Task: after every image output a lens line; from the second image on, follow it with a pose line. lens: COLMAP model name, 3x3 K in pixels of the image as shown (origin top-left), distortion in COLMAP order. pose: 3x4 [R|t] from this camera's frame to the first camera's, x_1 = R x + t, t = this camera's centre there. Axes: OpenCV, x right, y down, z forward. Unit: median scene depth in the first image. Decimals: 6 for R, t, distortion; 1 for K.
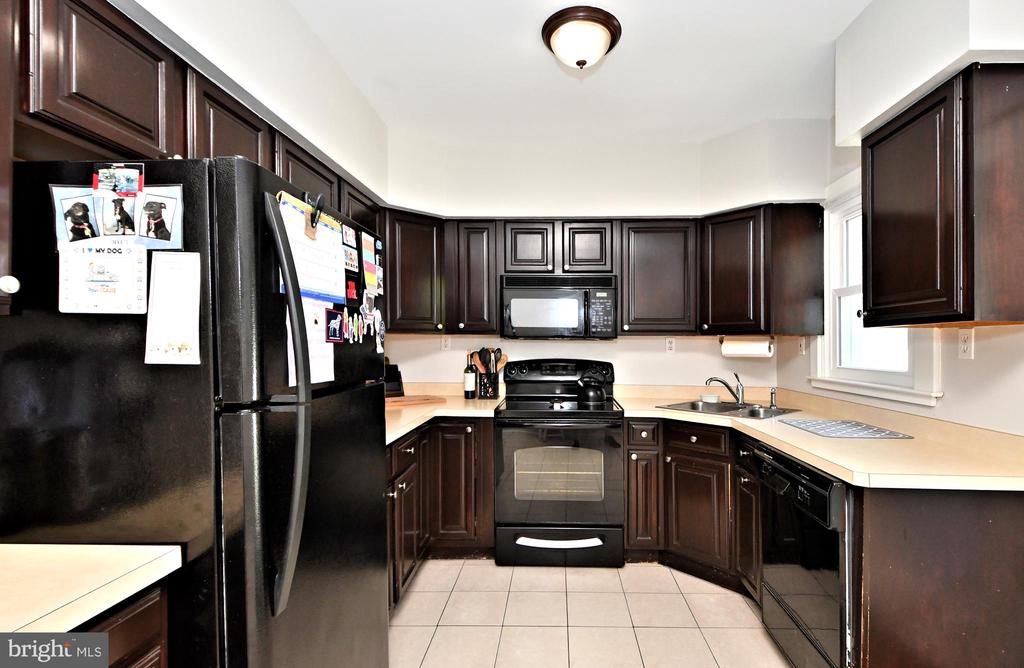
lens RADIAL K [[482.3, 0, 563.1], [0, 482.3, 353.2], [0, 0, 1]] dist [0.006455, -0.004167]
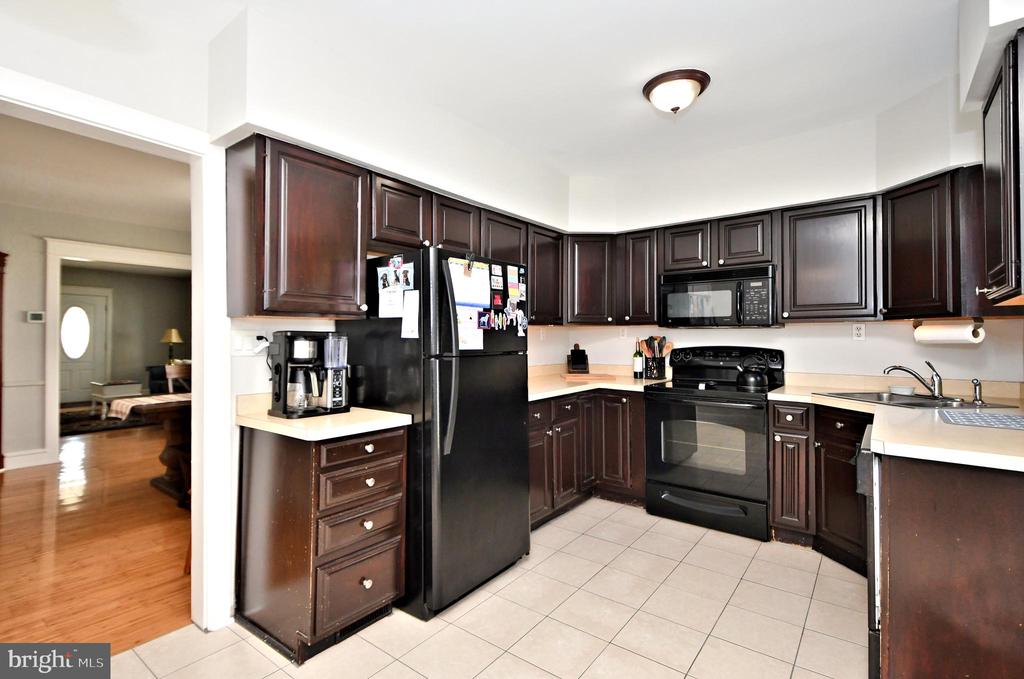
lens RADIAL K [[472.0, 0, 512.2], [0, 472.0, 340.1], [0, 0, 1]] dist [-0.000719, -0.000549]
pose [[0.811389, -0.005808, -0.584477, 0.284601], [-0.003344, 0.999888, -0.014578, 0.019476], [0.584496, 0.013783, 0.811279, -0.174372]]
